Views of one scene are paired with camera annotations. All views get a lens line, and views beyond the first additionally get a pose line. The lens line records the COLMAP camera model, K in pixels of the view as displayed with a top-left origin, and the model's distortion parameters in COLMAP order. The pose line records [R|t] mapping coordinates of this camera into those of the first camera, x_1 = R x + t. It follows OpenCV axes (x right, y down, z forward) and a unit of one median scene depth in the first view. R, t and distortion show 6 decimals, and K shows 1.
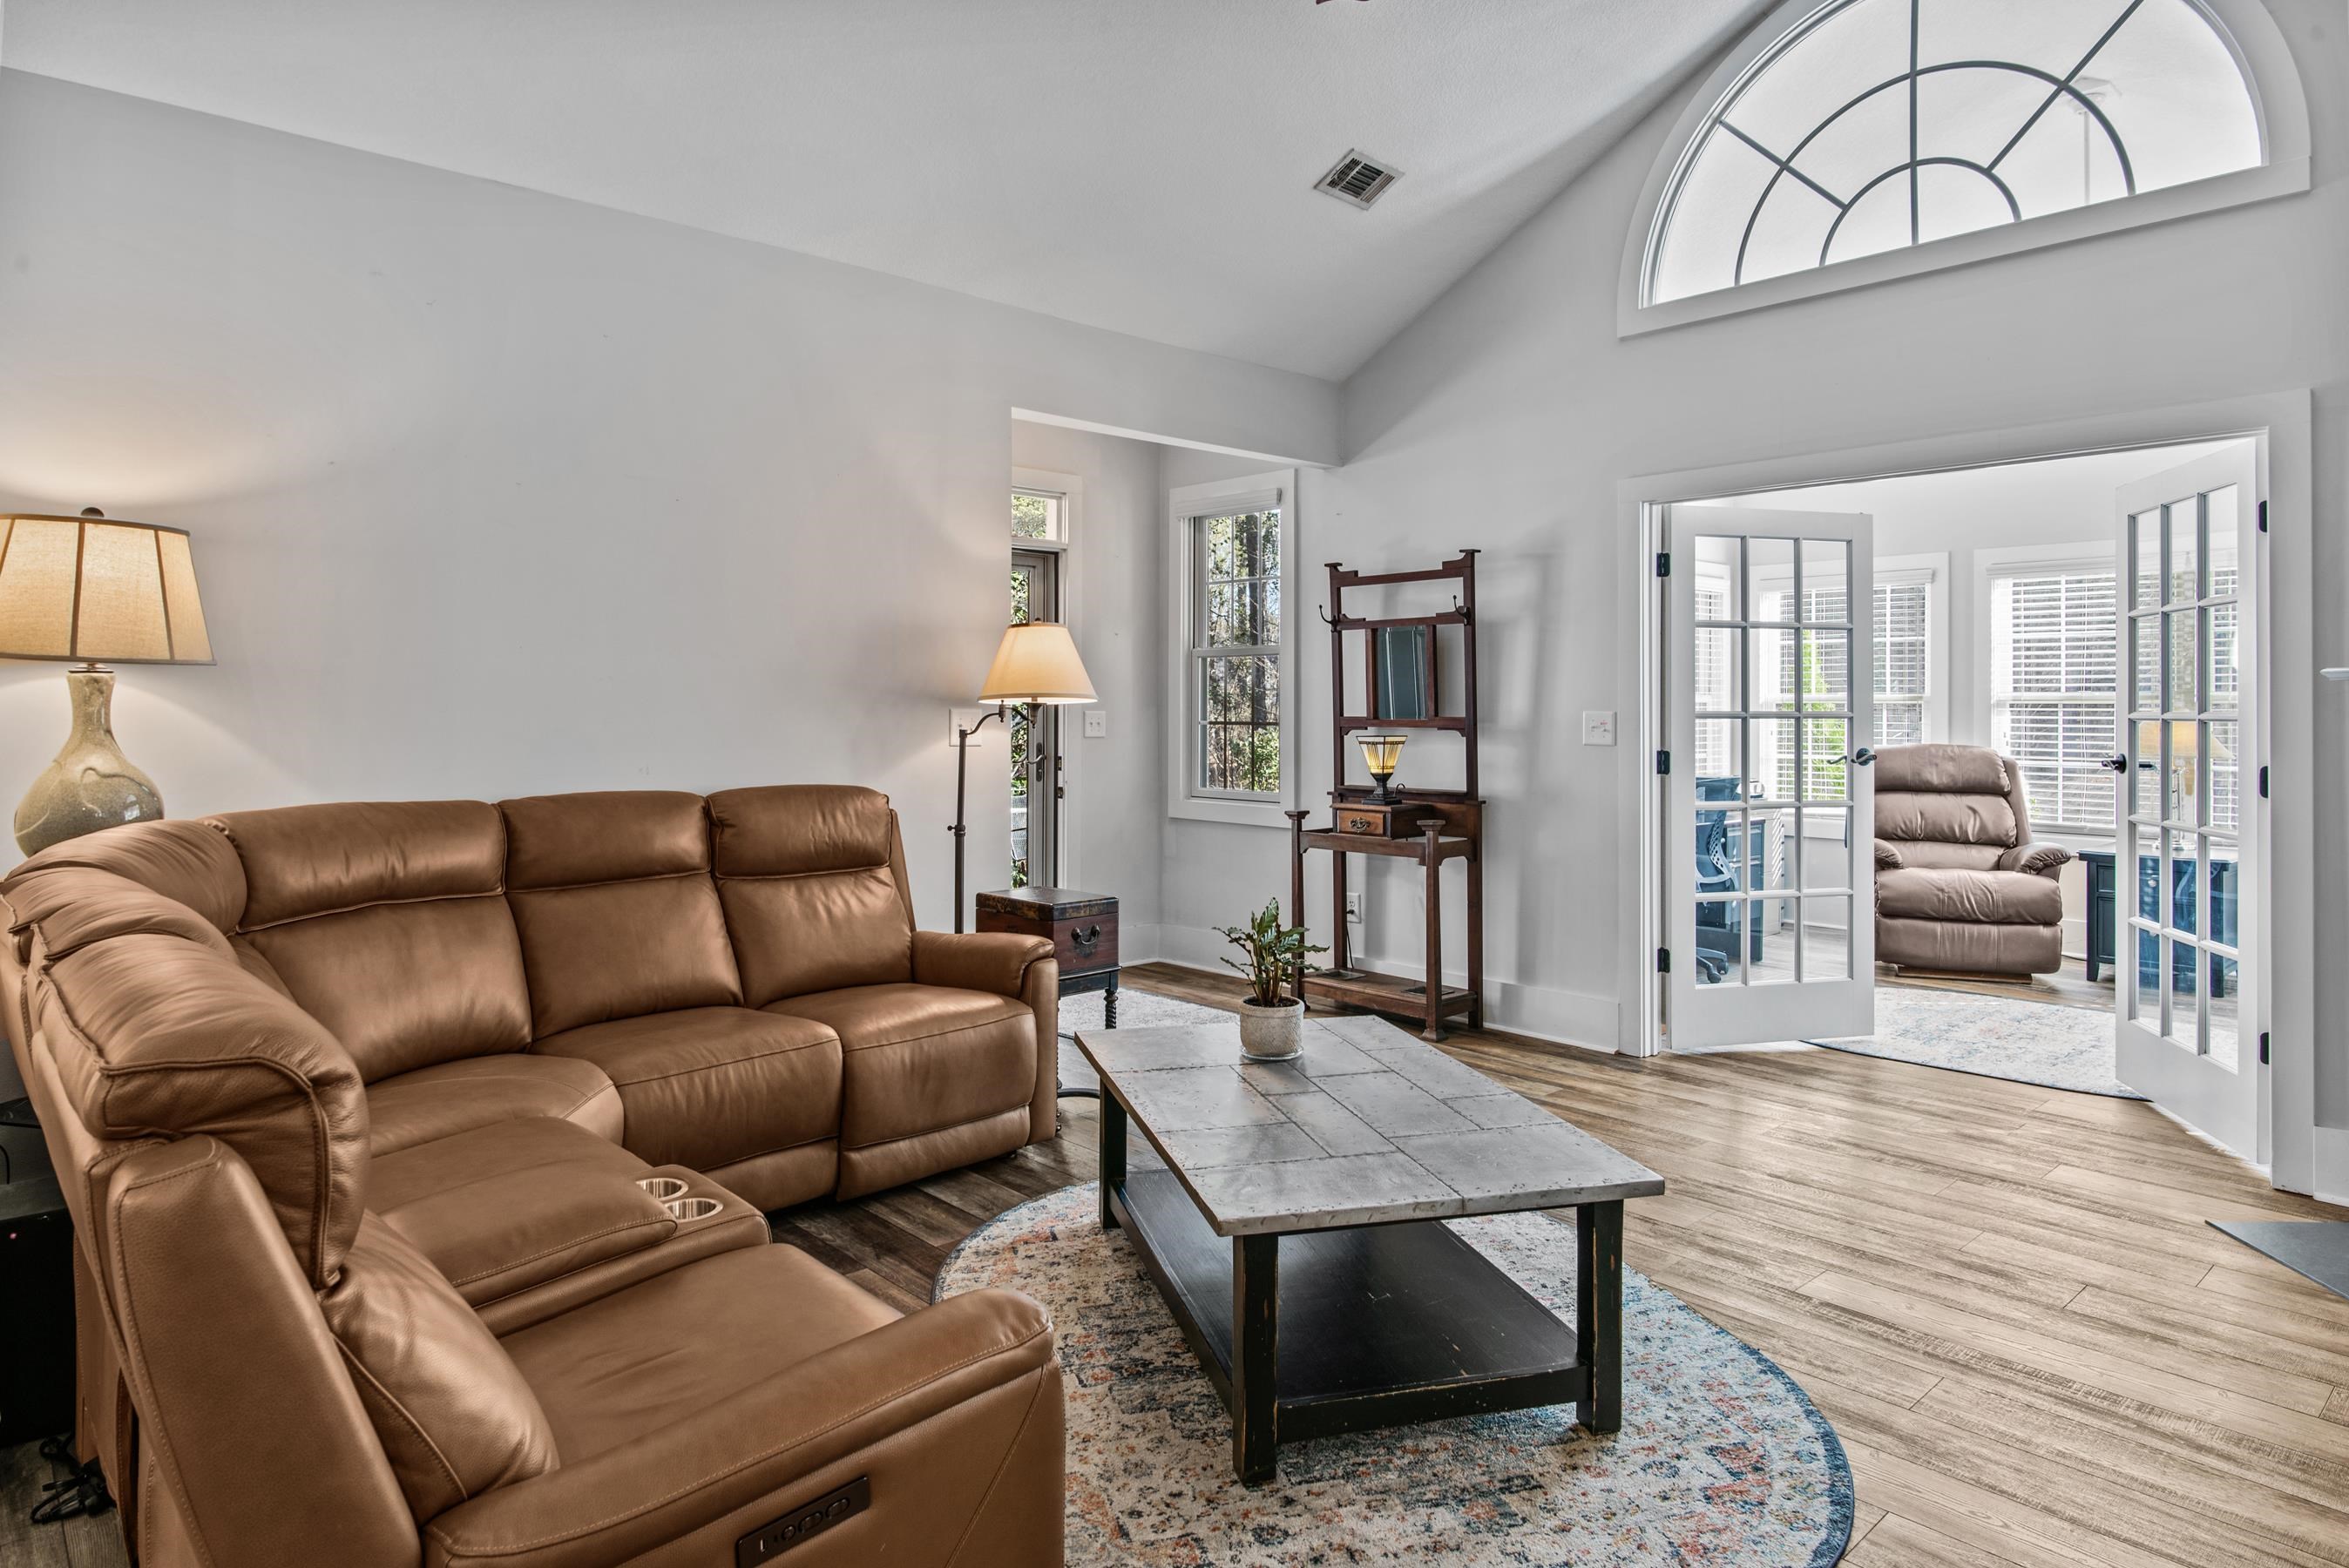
lens RADIAL K [[1364.6, 0, 1161.1], [0, 1364.6, 727.1], [0, 0, 1]] dist [-0.002943, -0.002539]
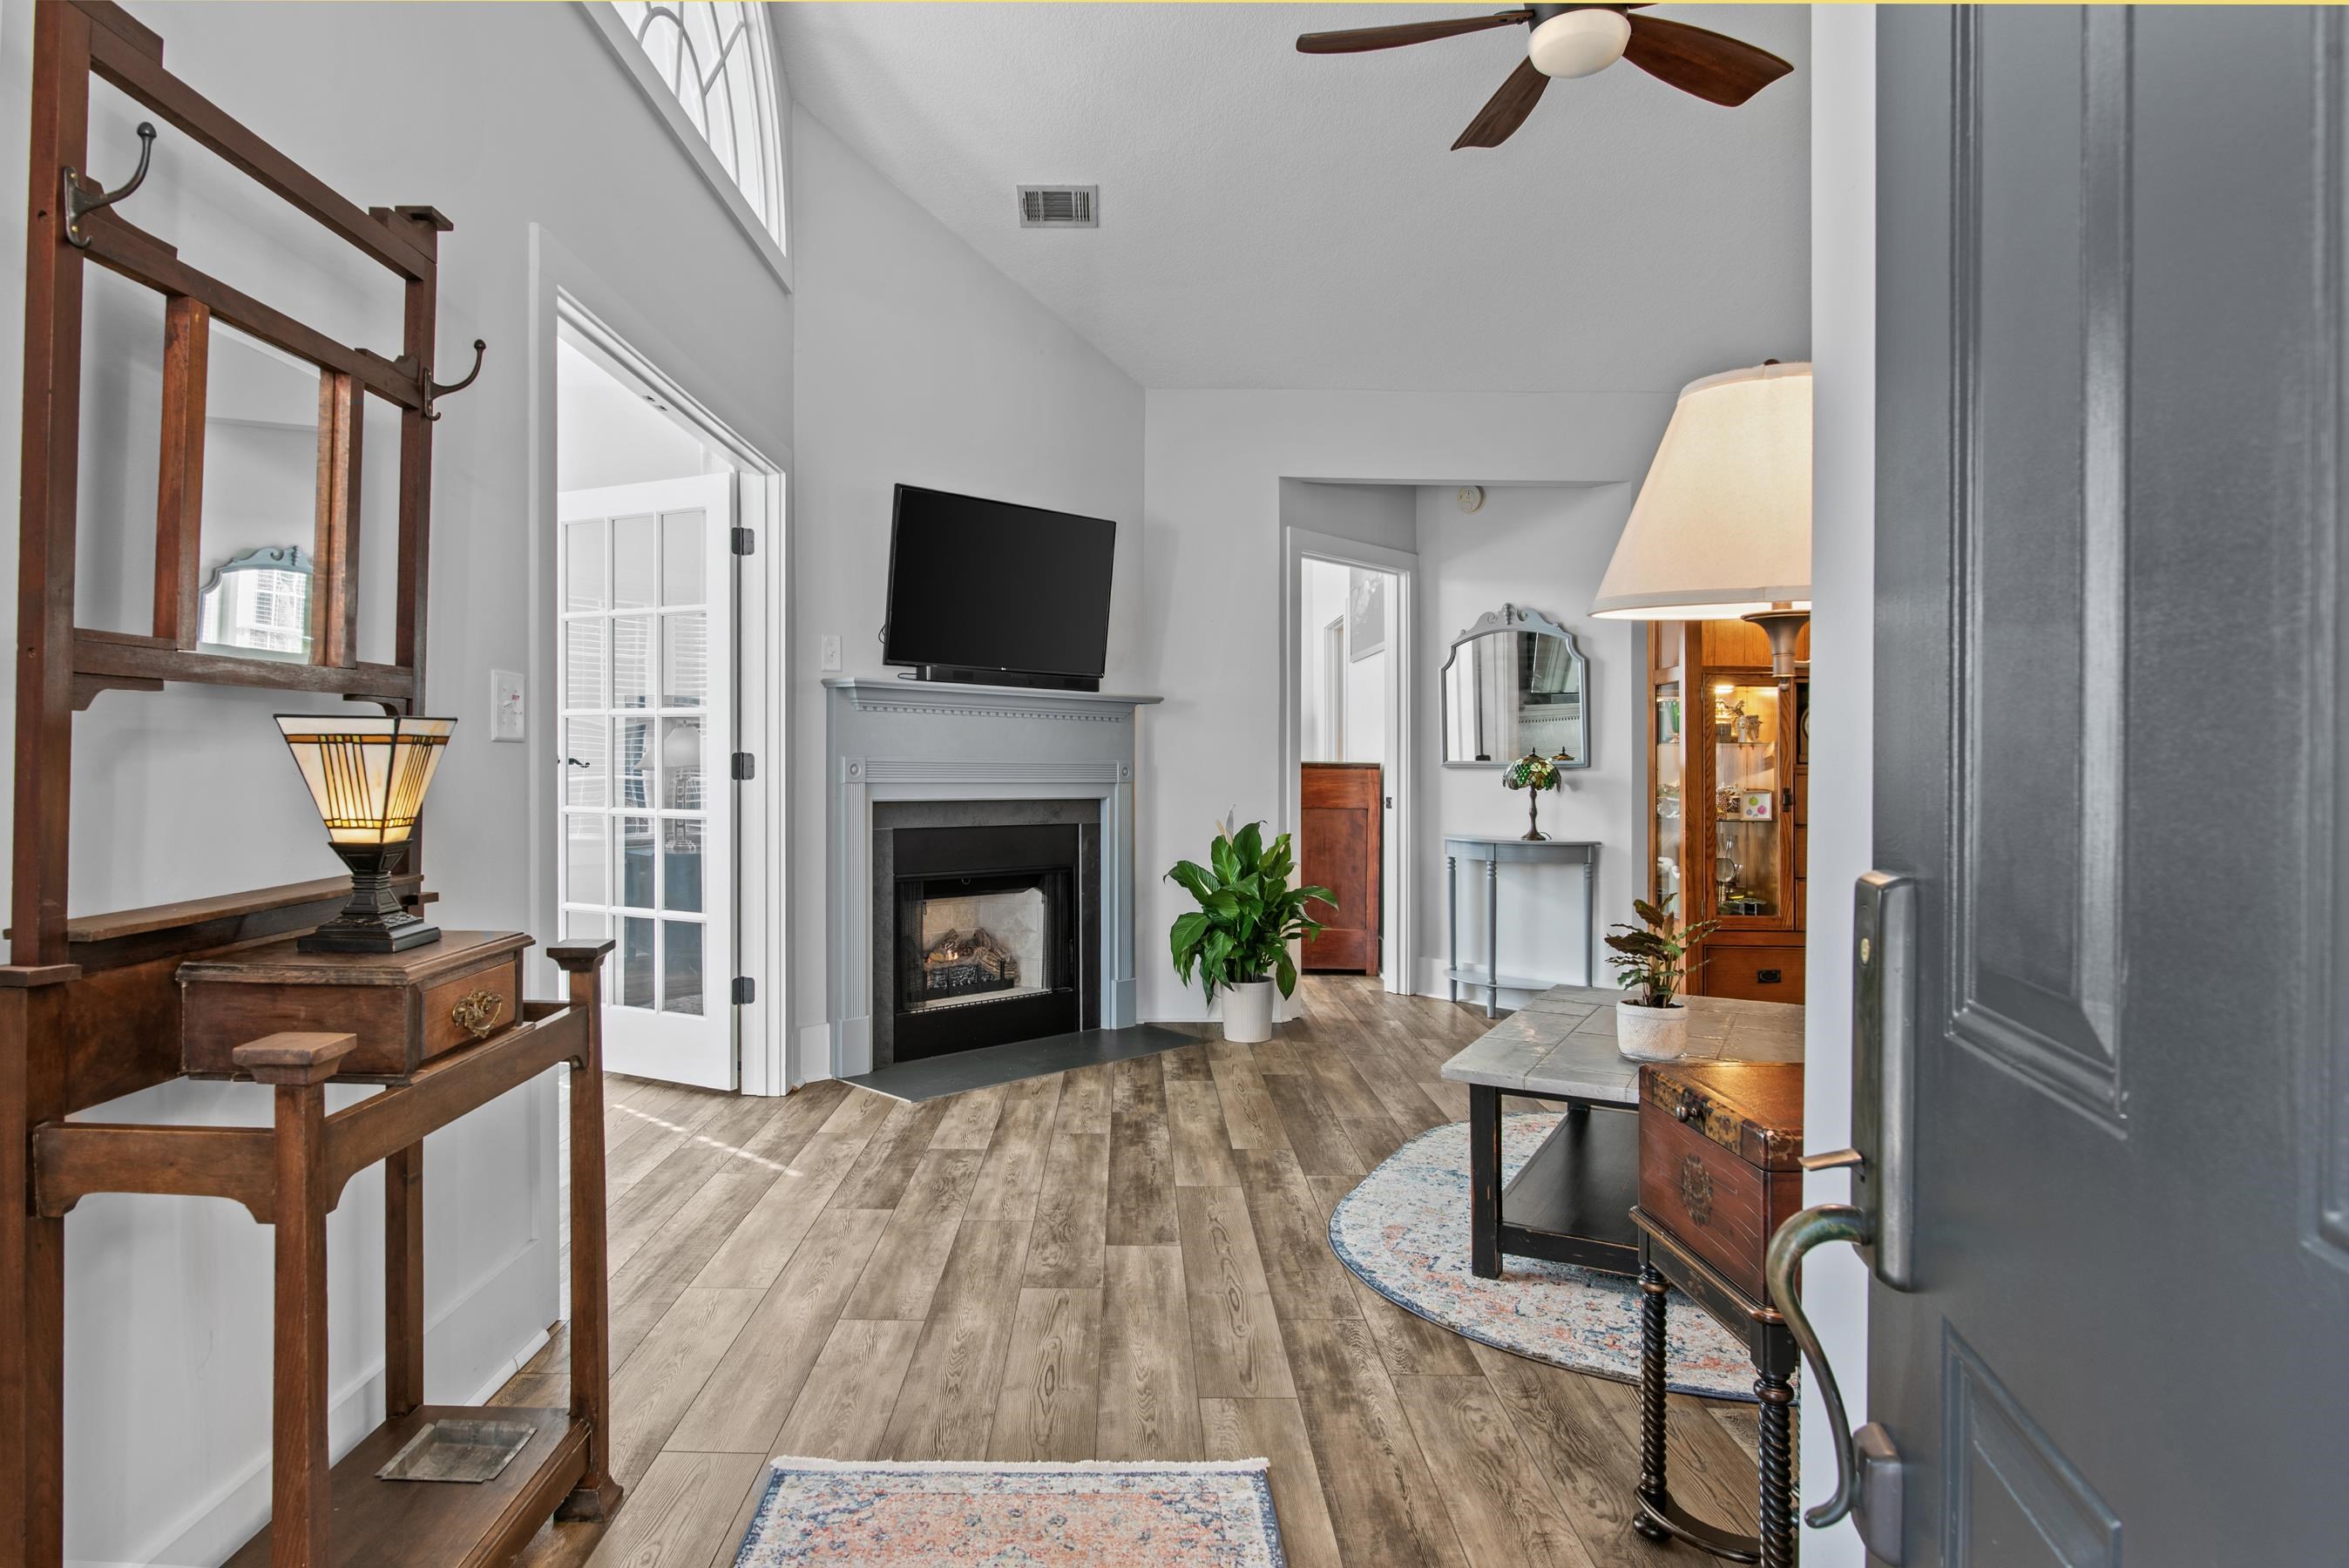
lens RADIAL K [[1392.9, 0, 1174.5], [0, 1392.9, 784.0], [0, 0, 1]] dist [-0.003701, -0.000844]
pose [[-0.761671, -0.021728, 0.647599, -0.172160], [-0.002988, 0.999545, 0.030021, 0.011813], [-0.647957, 0.020931, -0.761389, 1.142756]]
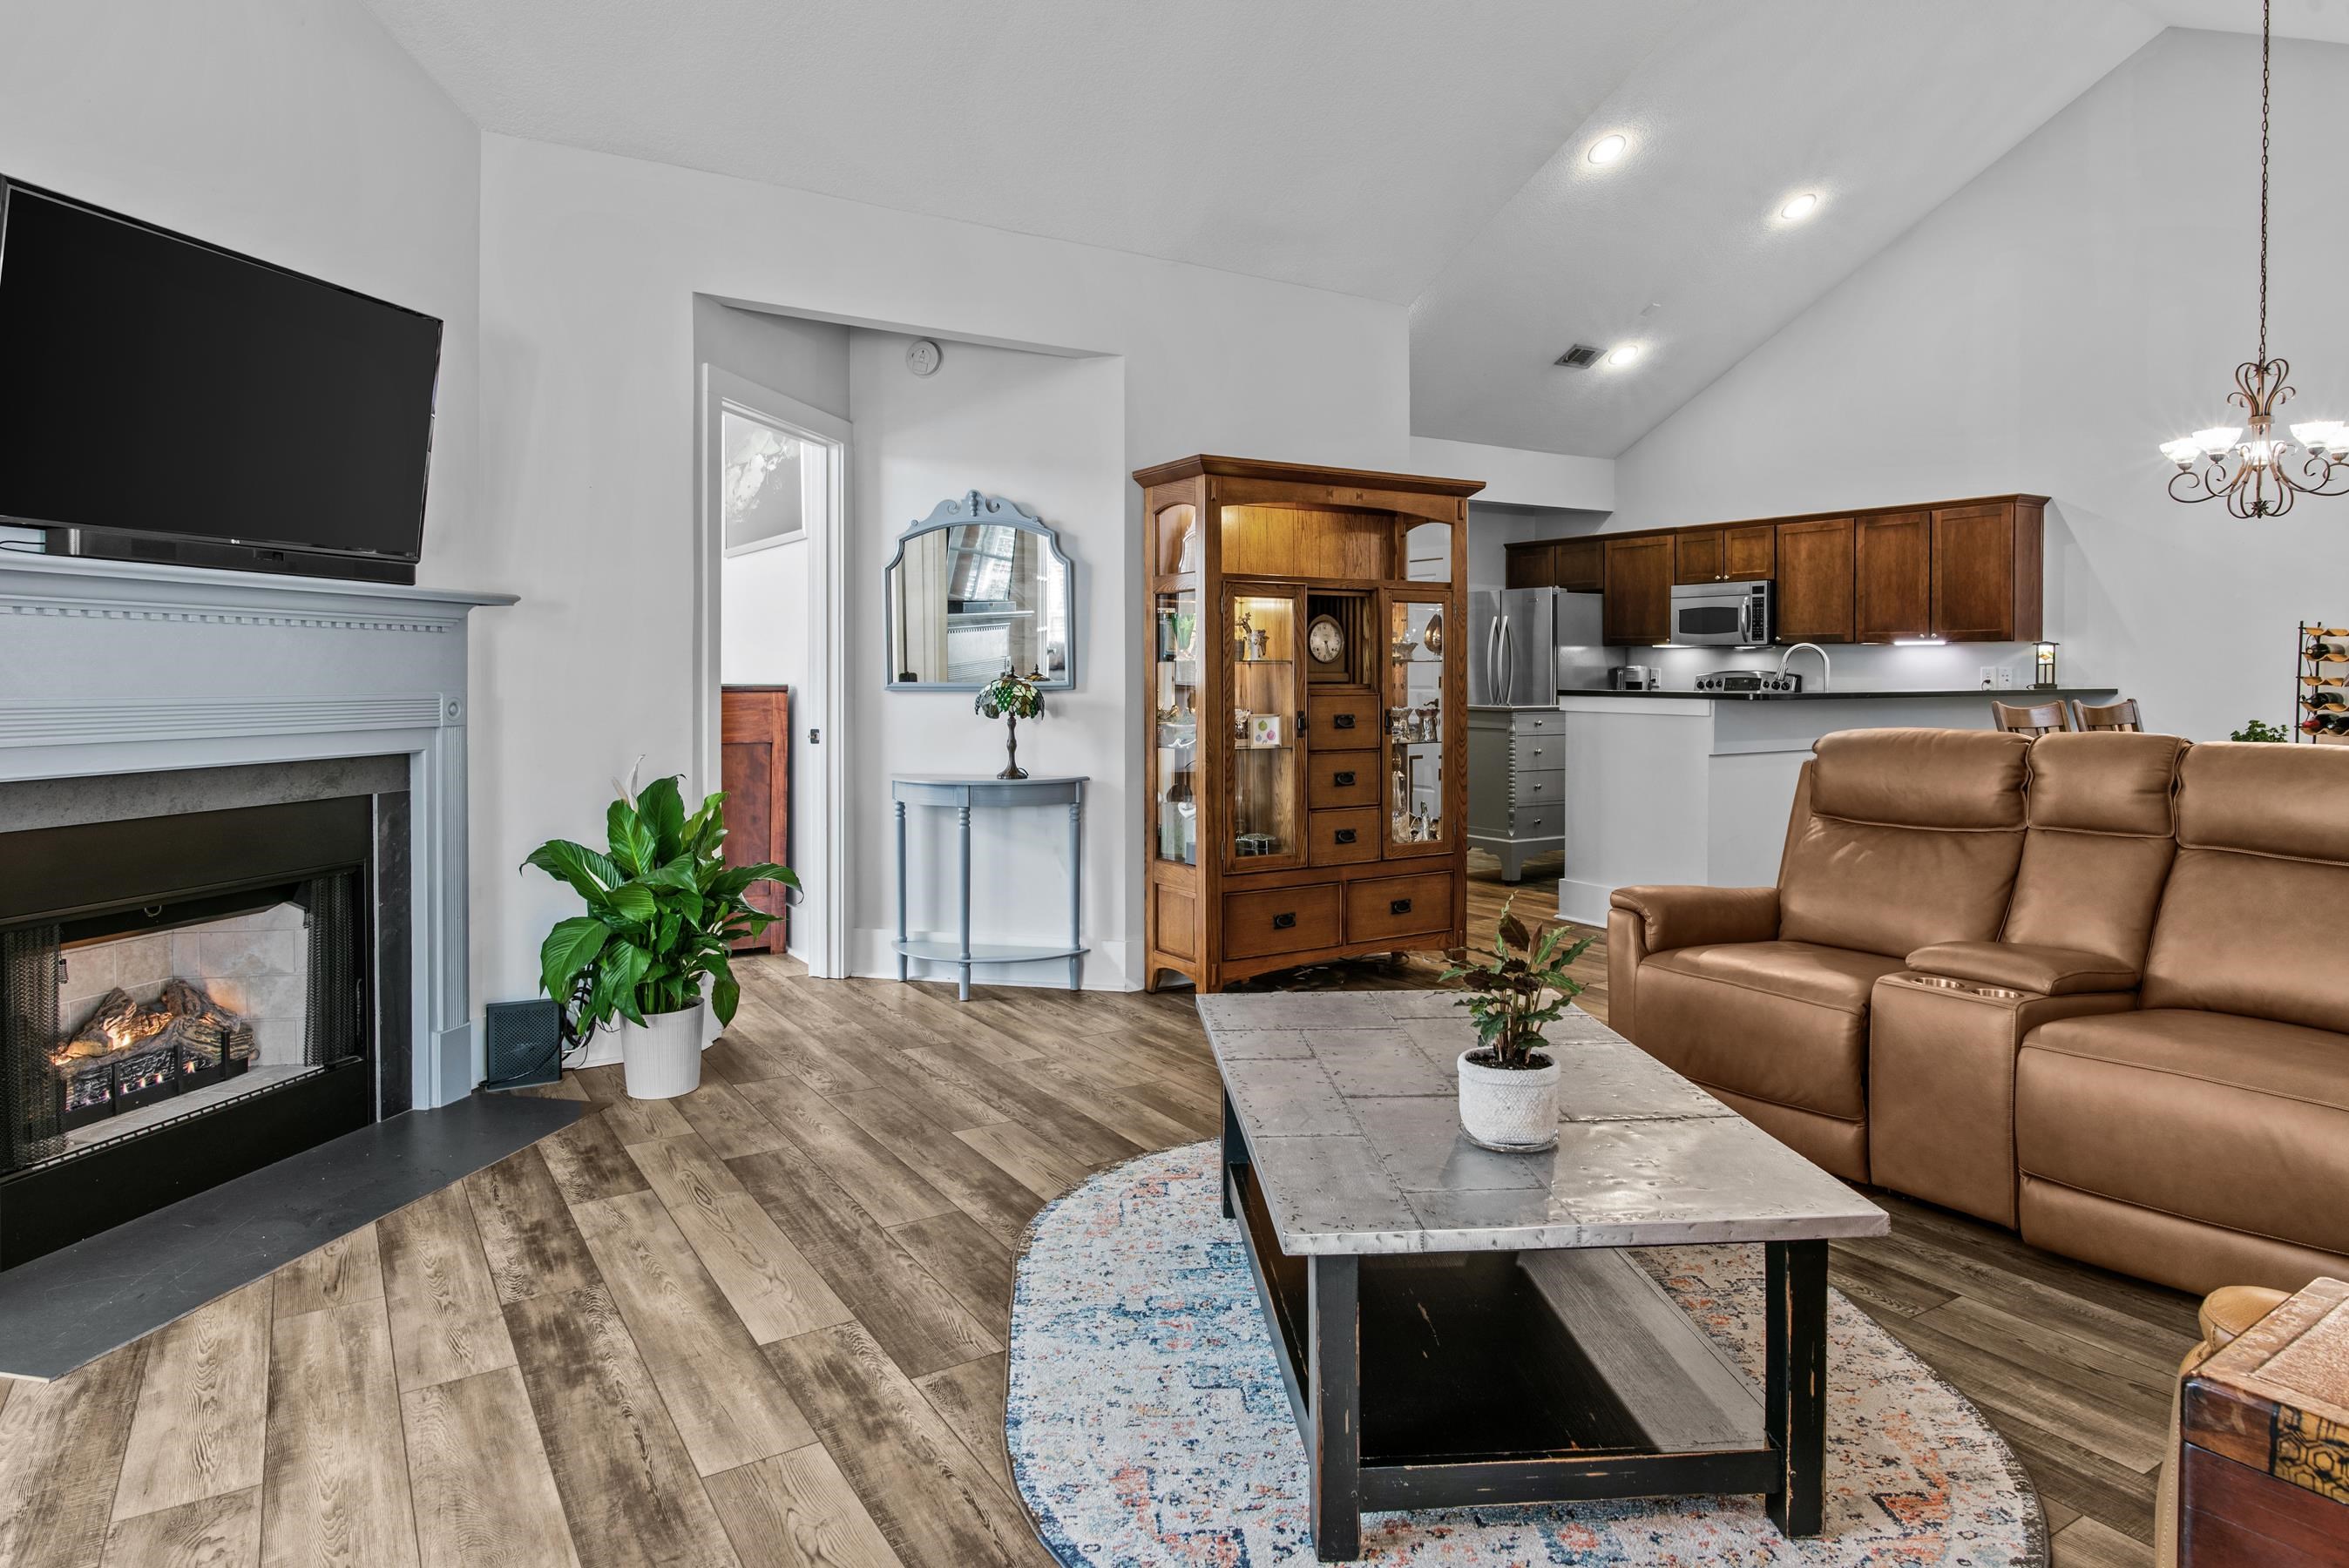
lens RADIAL K [[1358.3, 0, 1230.4], [0, 1358.3, 674.5], [0, 0, 1]] dist [0.000728, -0.001064]
pose [[-0.990134, -0.005769, 0.140008, 0.067645], [-0.003339, 0.999840, 0.017580, 0.004263], [-0.140087, 0.016939, -0.989994, 0.971690]]
